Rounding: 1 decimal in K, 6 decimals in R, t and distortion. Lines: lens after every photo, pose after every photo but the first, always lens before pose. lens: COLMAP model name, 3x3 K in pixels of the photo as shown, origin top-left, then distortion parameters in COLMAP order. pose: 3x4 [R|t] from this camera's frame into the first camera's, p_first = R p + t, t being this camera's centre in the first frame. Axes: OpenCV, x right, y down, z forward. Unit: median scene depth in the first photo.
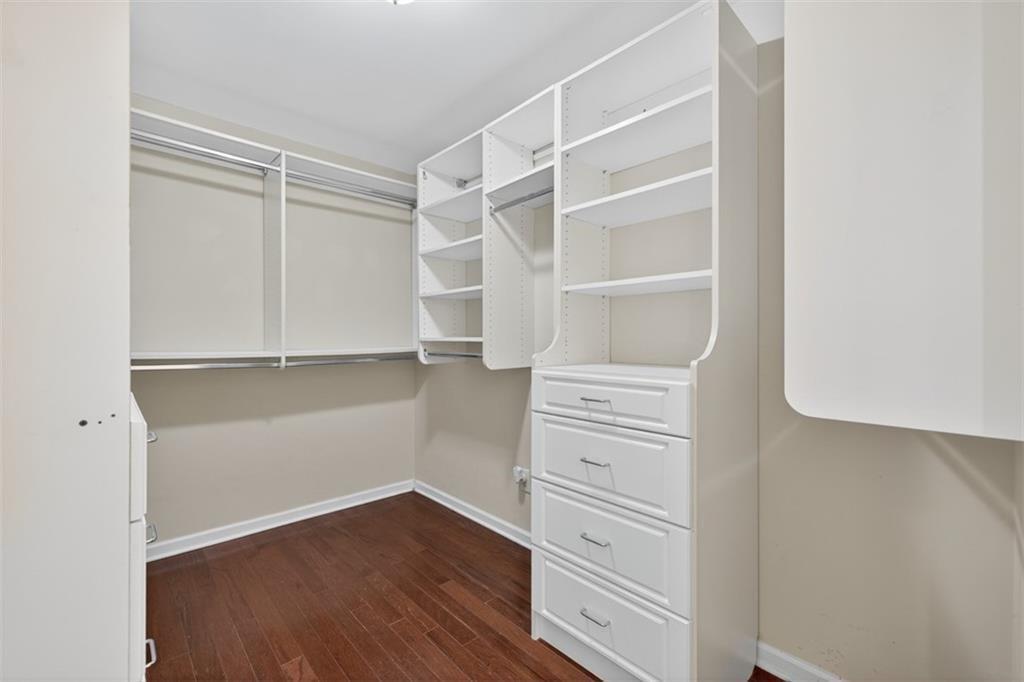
lens RADIAL K [[426.6, 0, 512.0], [0, 426.6, 341.0], [0, 0, 1]] dist [0.025040, -0.000226]
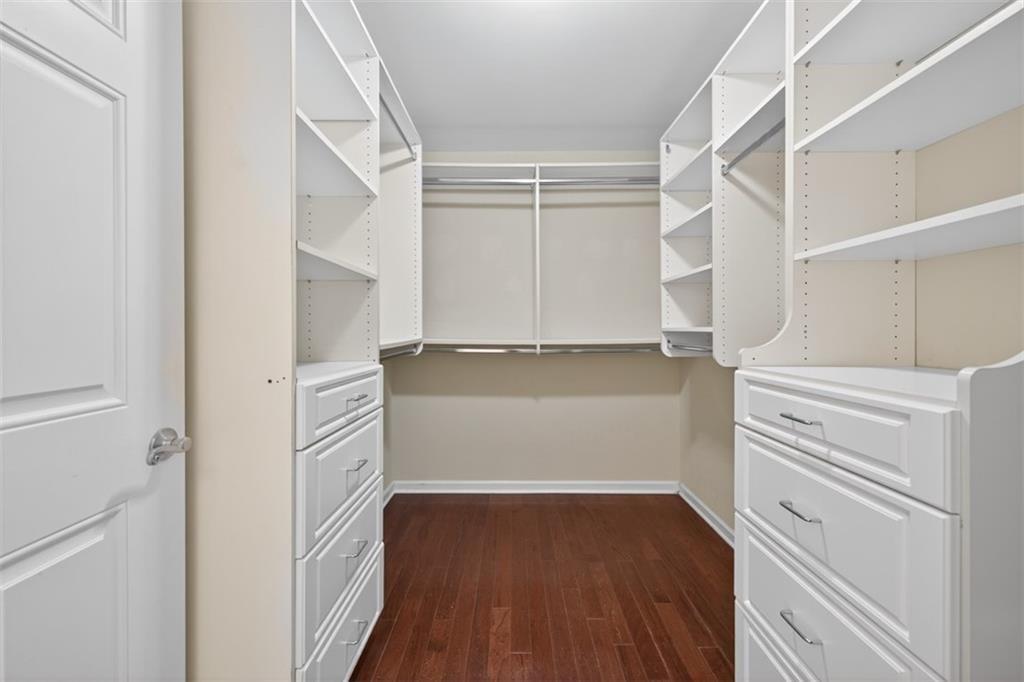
lens RADIAL K [[428.6, 0, 512.6], [0, 428.6, 332.3], [0, 0, 1]] dist [0.008780, -0.000354]
pose [[0.741196, 0.004632, -0.671273, 0.203530], [-0.003807, 0.999989, 0.002697, 0.001598], [0.671278, 0.000556, 0.741205, 0.129940]]
